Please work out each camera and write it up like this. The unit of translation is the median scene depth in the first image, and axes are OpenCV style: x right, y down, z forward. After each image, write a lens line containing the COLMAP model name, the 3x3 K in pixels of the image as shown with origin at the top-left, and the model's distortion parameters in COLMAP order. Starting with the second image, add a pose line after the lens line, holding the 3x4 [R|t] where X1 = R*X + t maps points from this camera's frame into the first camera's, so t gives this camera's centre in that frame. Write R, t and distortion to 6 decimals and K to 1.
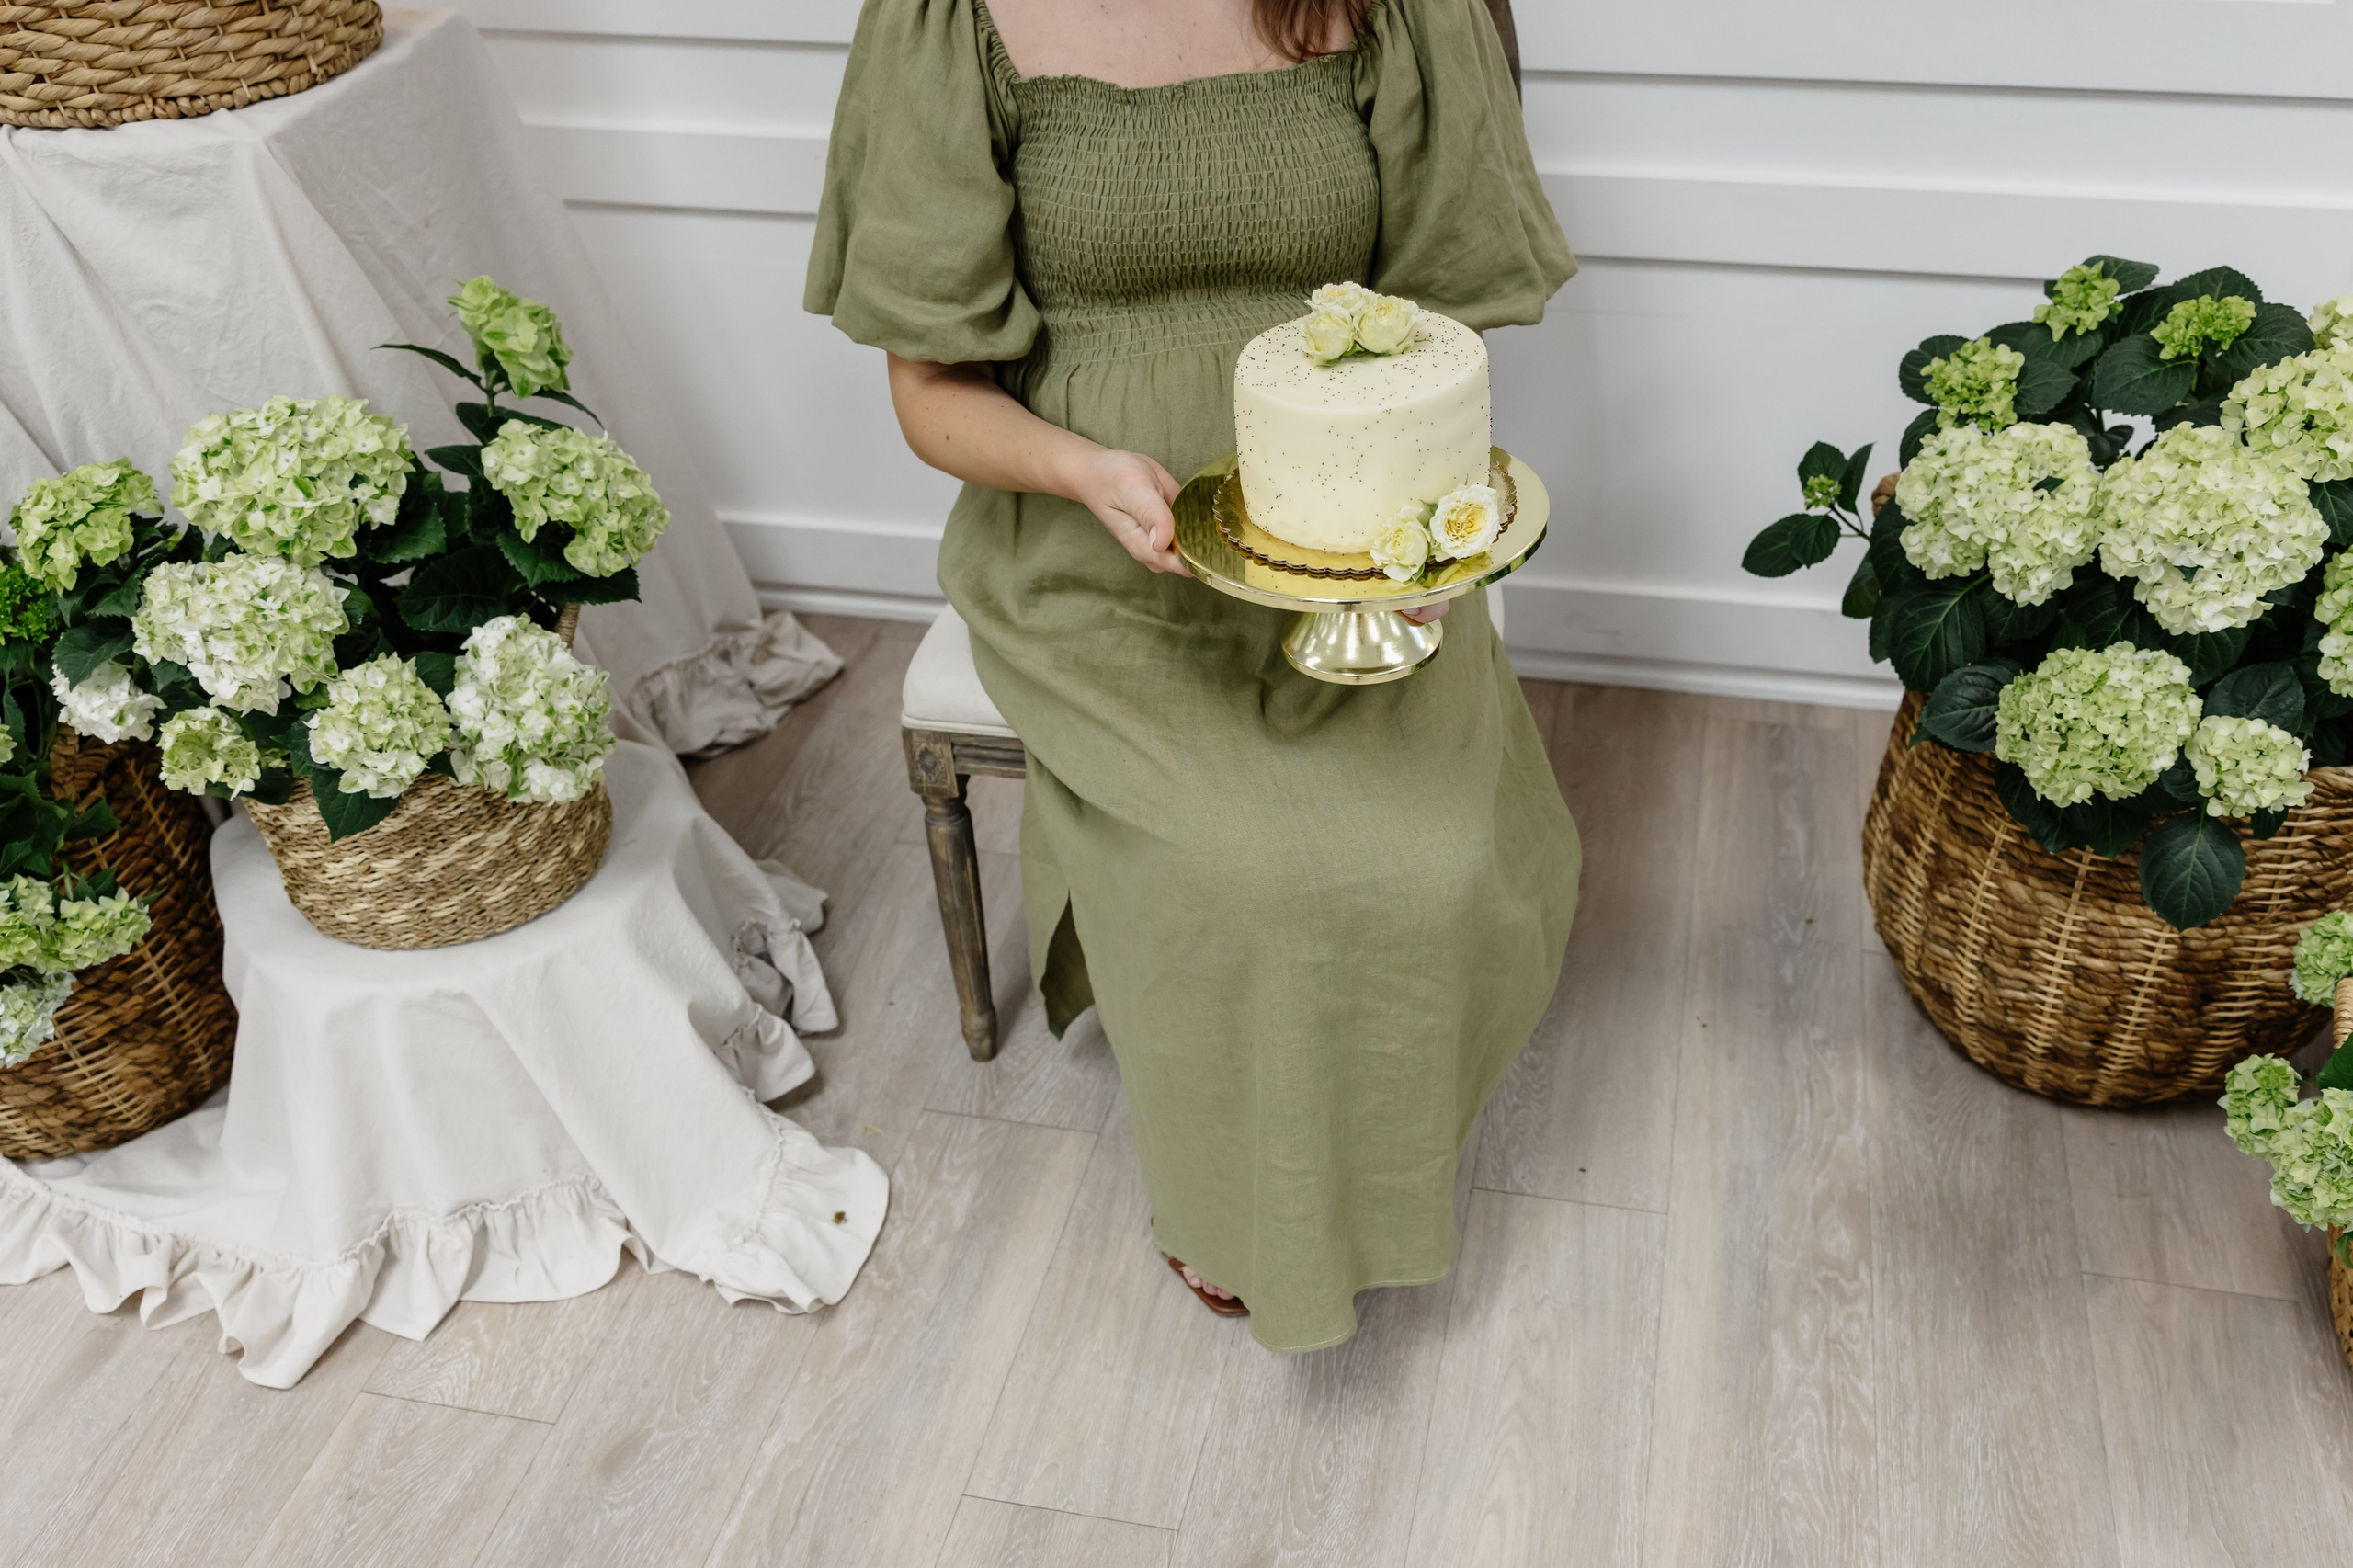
lens RADIAL K [[2029.6, 0, 1274.7], [0, 2029.6, 884.1], [0, 0, 1]] dist [0.027547, -0.044120]
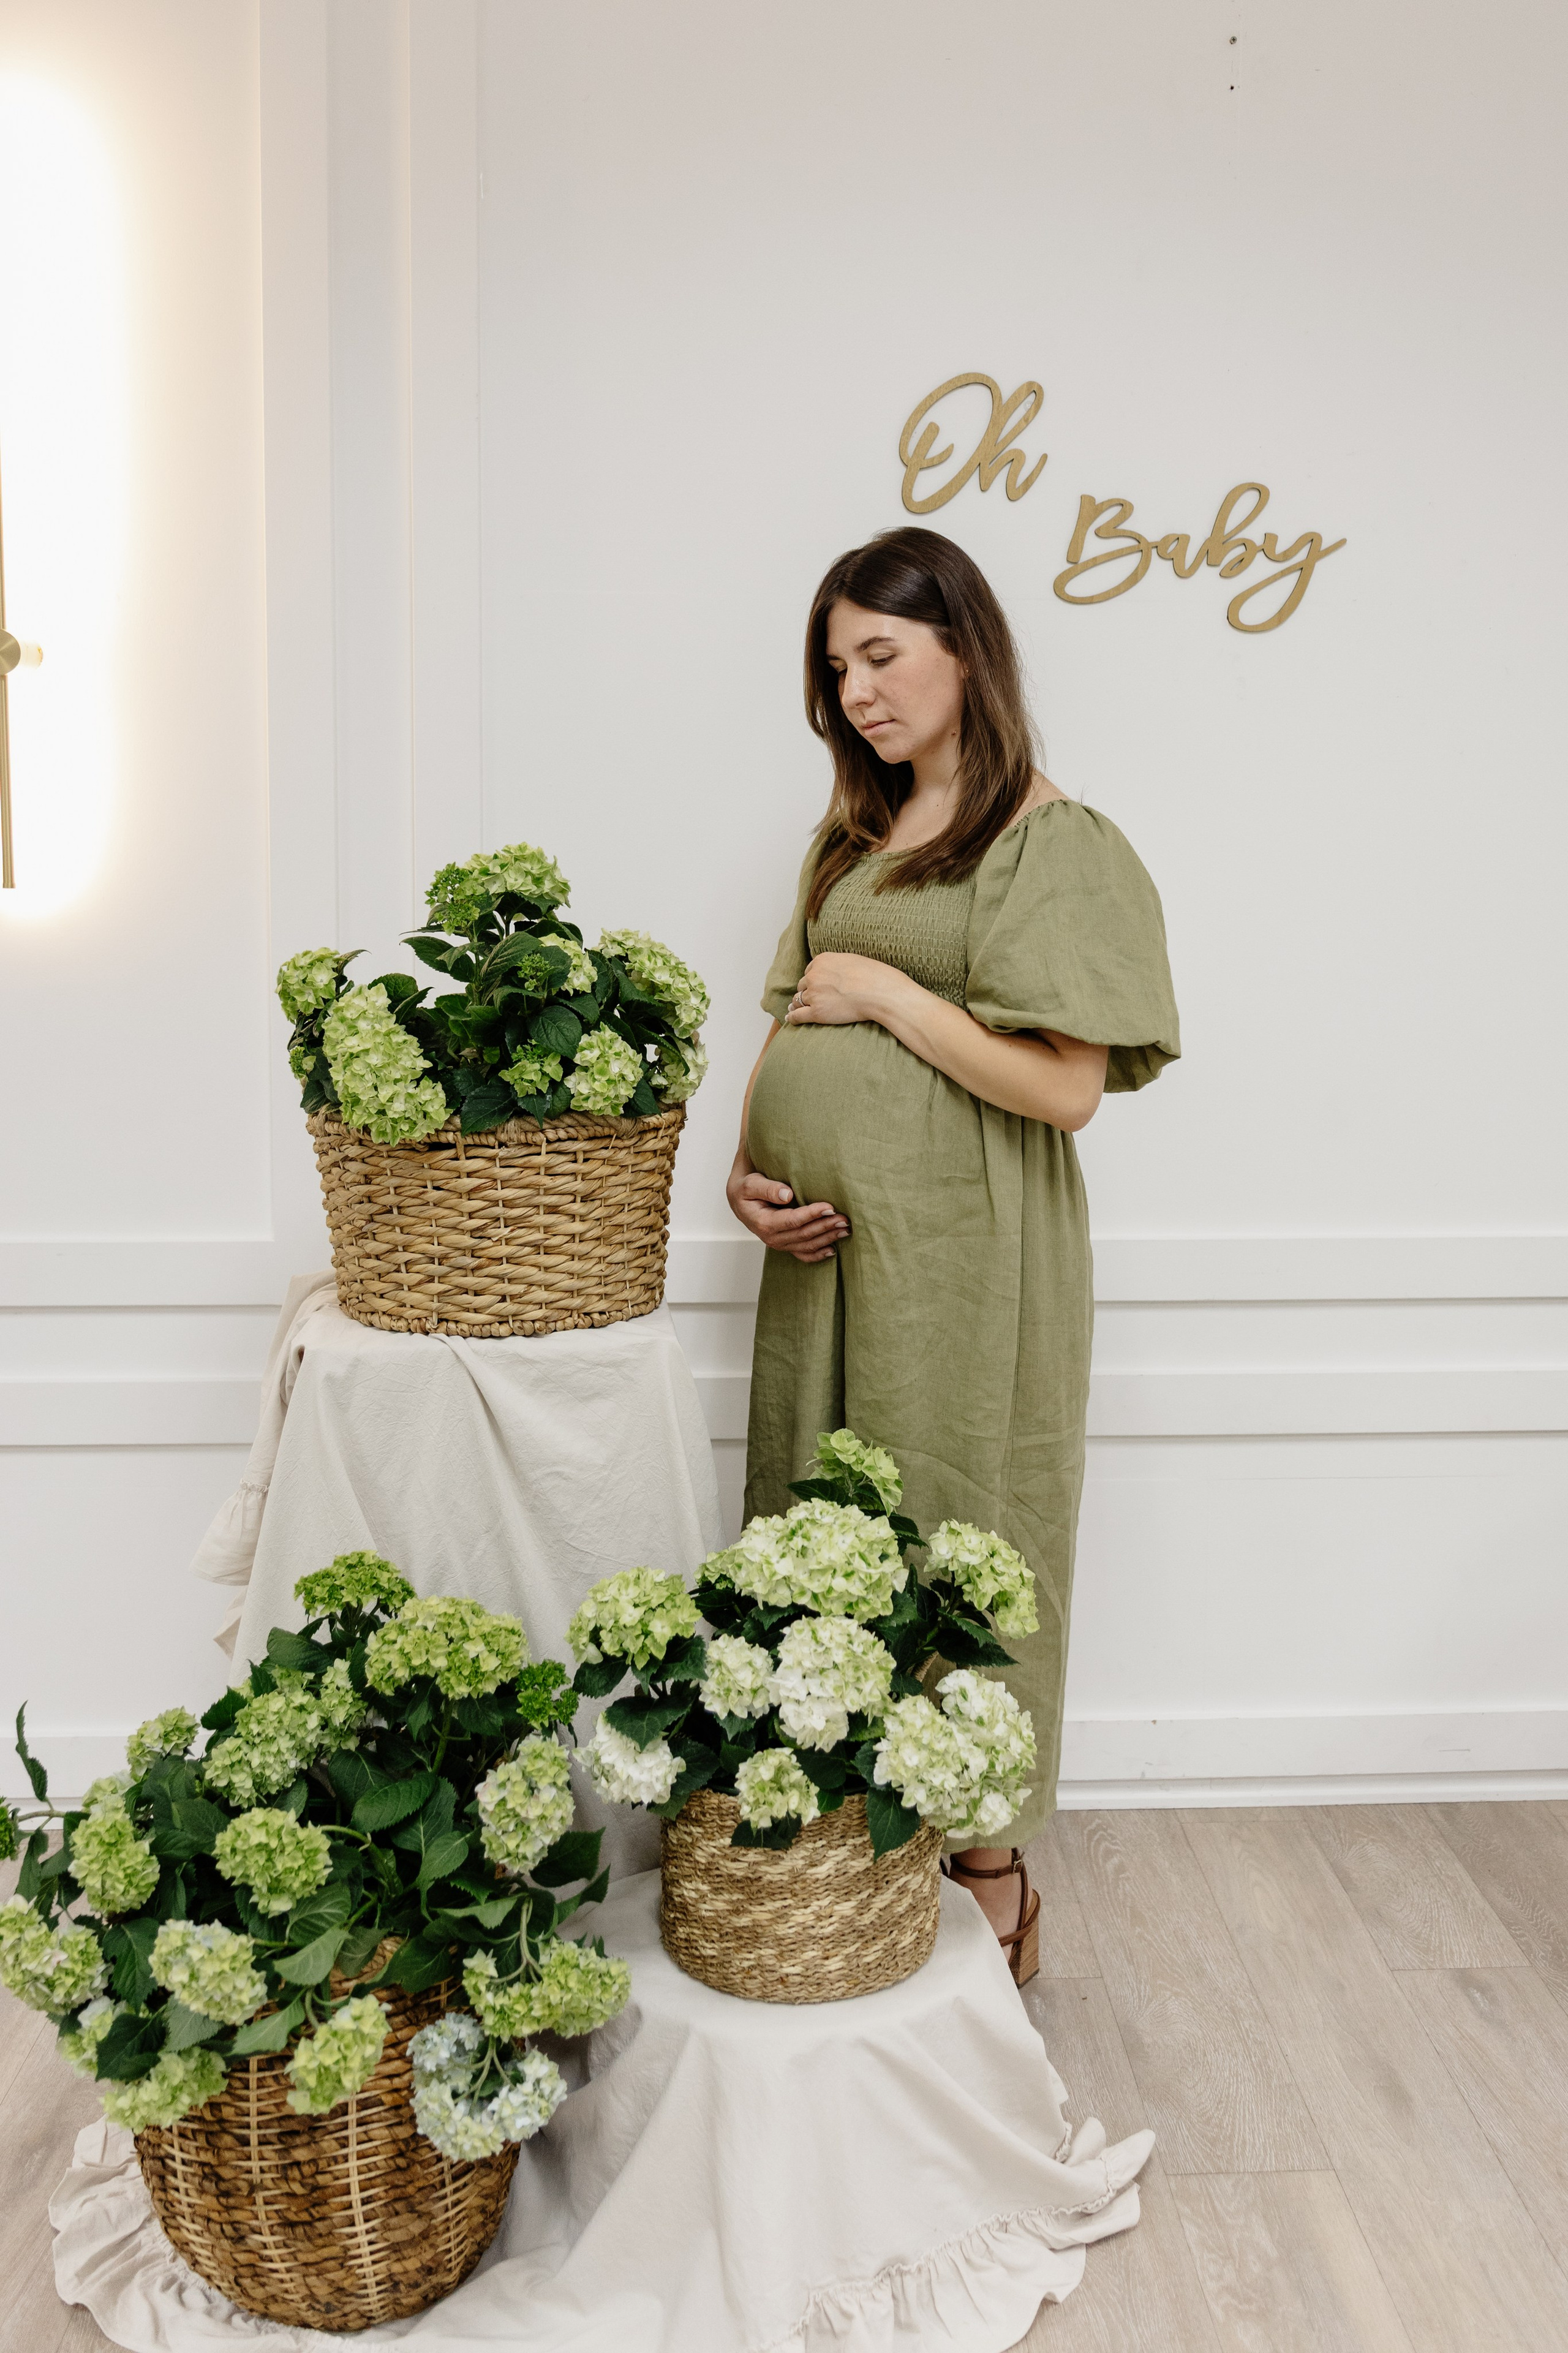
lens RADIAL K [[2282.8, 0, 865.4], [0, 2282.8, 1011.8], [0, 0, 1]] dist [-0.011476, 0.000000]
pose [[0.963777, 0.008362, 0.266579, -0.763936], [0.139869, 0.835194, -0.531872, 0.252445], [-0.227093, 0.549892, 0.803771, -0.315457]]
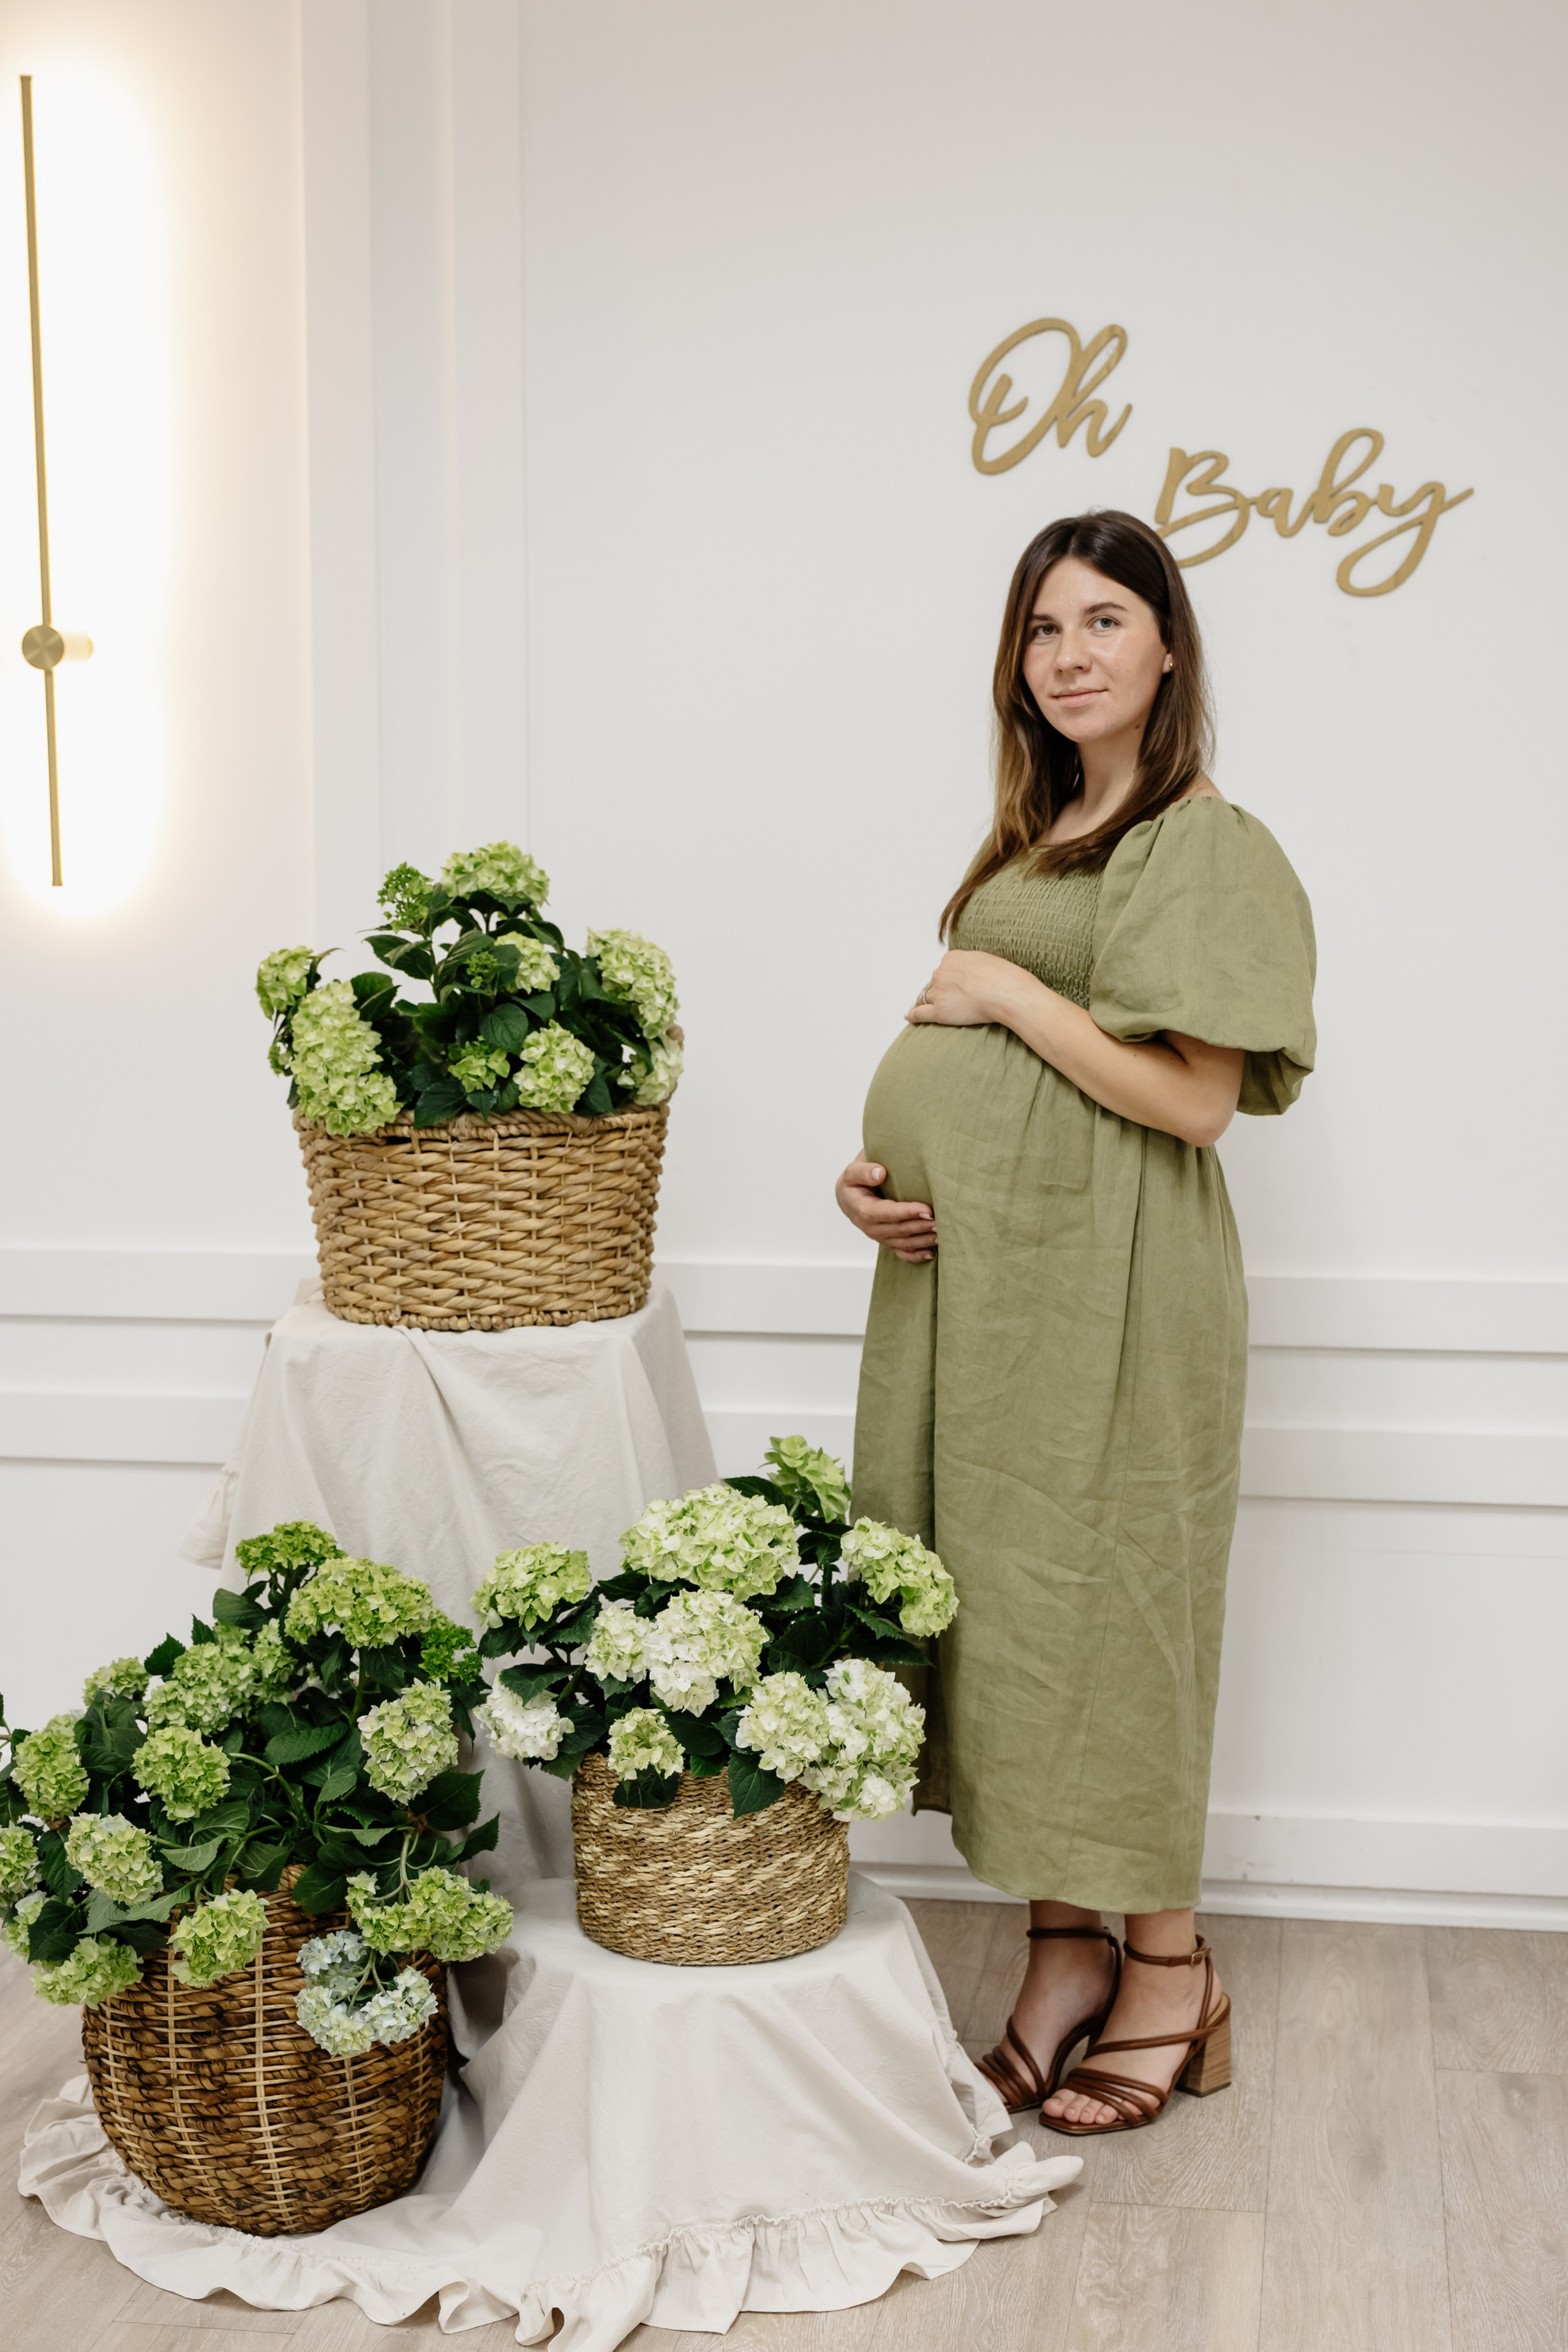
lens RADIAL K [[3364.0, 0, 835.2], [0, 3364.0, 1107.9], [0, 0, 1]] dist [-0.005357, 0.000000]
pose [[0.998213, 0.017634, 0.057099, -0.485926], [0.015653, 0.844966, -0.534591, 0.658152], [-0.057673, 0.534529, 0.843180, -0.894955]]
